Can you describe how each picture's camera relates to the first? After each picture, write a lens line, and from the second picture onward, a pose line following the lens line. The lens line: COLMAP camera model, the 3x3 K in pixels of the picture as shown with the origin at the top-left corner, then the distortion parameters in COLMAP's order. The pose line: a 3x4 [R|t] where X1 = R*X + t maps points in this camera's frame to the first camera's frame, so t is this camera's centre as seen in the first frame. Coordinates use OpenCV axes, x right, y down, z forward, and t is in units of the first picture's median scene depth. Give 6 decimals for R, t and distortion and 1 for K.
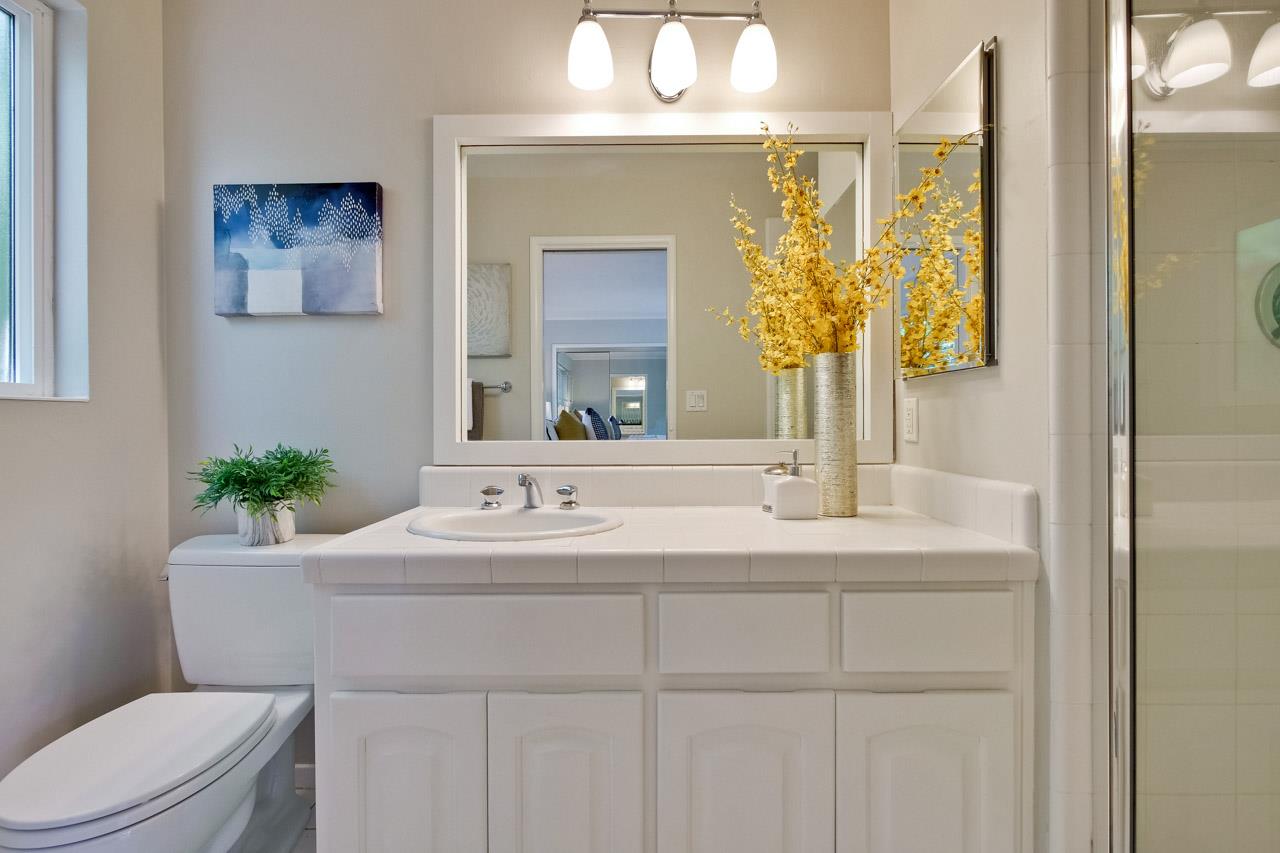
lens RADIAL K [[579.1, 0, 645.0], [0, 579.1, 419.4], [0, 0, 1]] dist [0.025358, 0.000256]
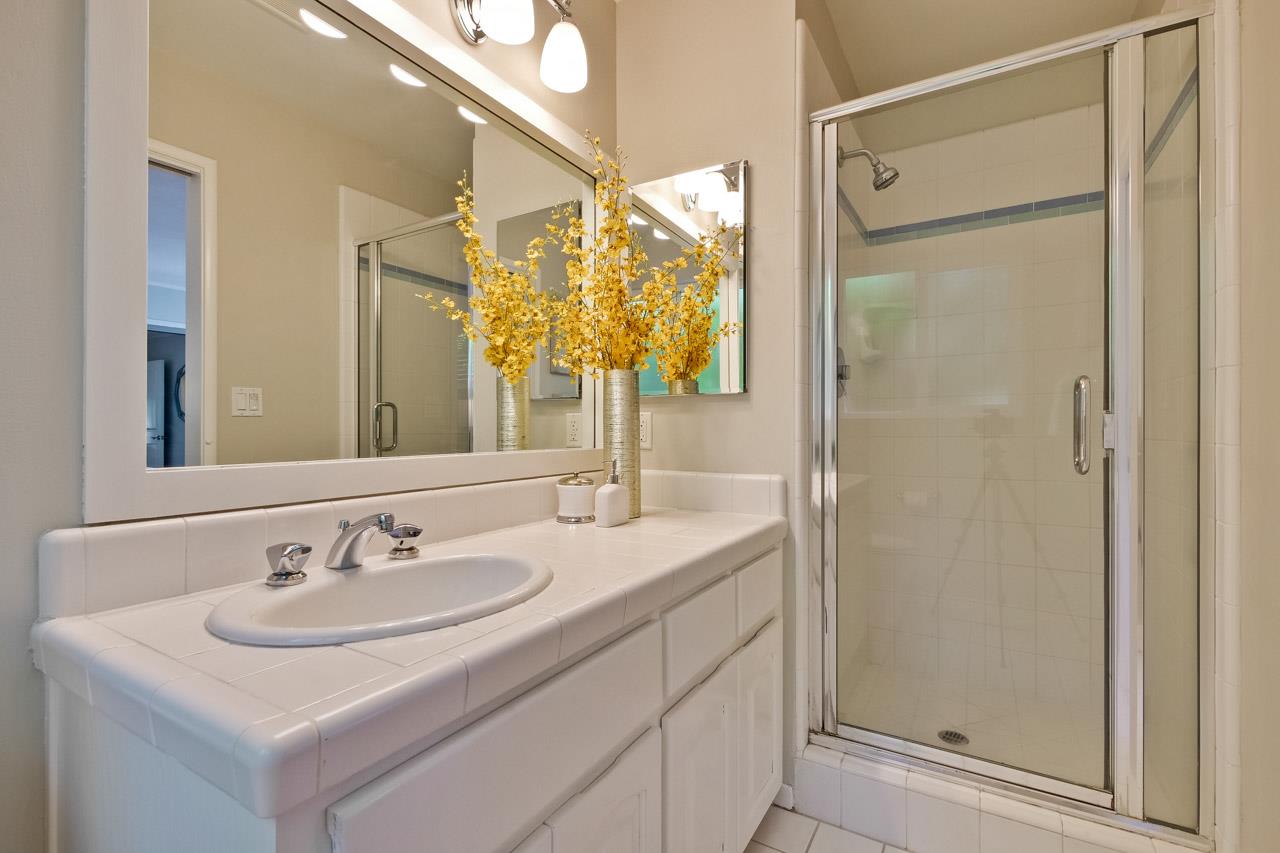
lens RADIAL K [[579.1, 0, 643.0], [0, 579.1, 434.2], [0, 0, 1]] dist [0.025358, 0.000256]
pose [[0.508897, -0.002648, 0.860823, -0.554091], [-0.007105, 0.999948, 0.007276, -0.000145], [-0.860798, -0.009819, 0.508852, 0.377913]]
